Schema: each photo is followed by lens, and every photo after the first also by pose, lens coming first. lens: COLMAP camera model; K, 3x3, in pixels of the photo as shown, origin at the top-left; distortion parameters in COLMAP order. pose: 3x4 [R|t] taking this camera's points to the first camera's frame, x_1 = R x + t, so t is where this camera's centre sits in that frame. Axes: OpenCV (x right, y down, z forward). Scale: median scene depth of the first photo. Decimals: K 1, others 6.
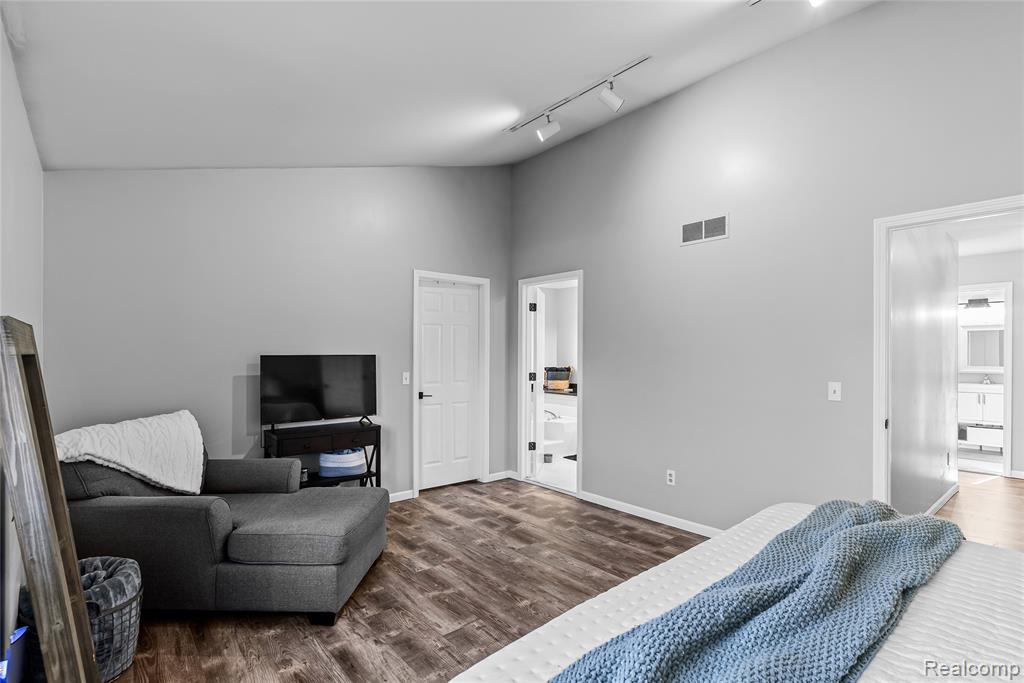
lens RADIAL K [[487.5, 0, 507.6], [0, 487.5, 349.2], [0, 0, 1]] dist [0.000843, 0.000890]
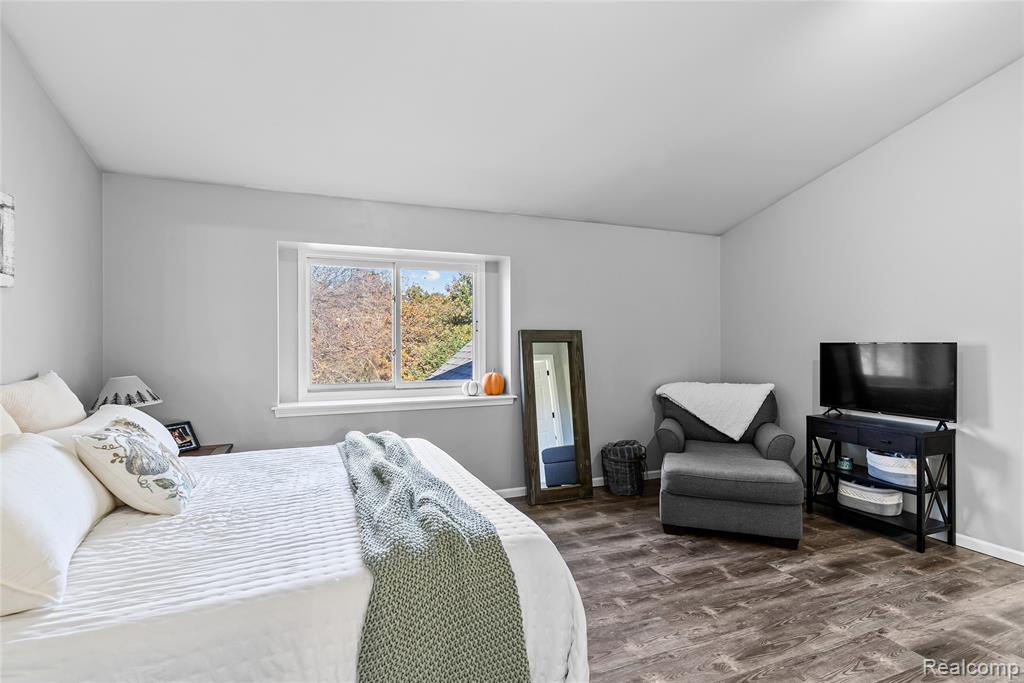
lens RADIAL K [[487.5, 0, 506.2], [0, 487.5, 340.9], [0, 0, 1]] dist [0.000843, 0.000890]
pose [[-0.317963, 0.001166, -0.948102, 0.989708], [0.012710, 0.999915, -0.003033, 0.008350], [0.948018, -0.013014, -0.317951, 0.898444]]
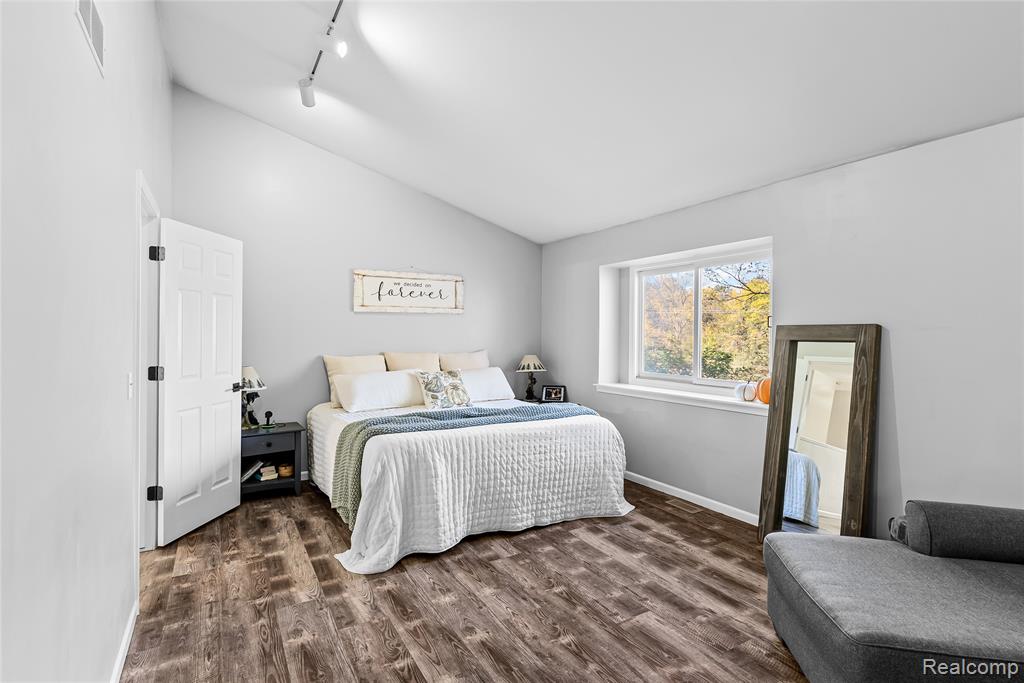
lens RADIAL K [[487.5, 0, 510.1], [0, 487.5, 339.4], [0, 0, 1]] dist [0.000843, 0.000890]
pose [[-0.987747, -0.009229, 0.155789, 0.003960], [-0.009782, 0.999948, -0.002788, 0.013915], [-0.155755, -0.004278, -0.987786, 1.763373]]
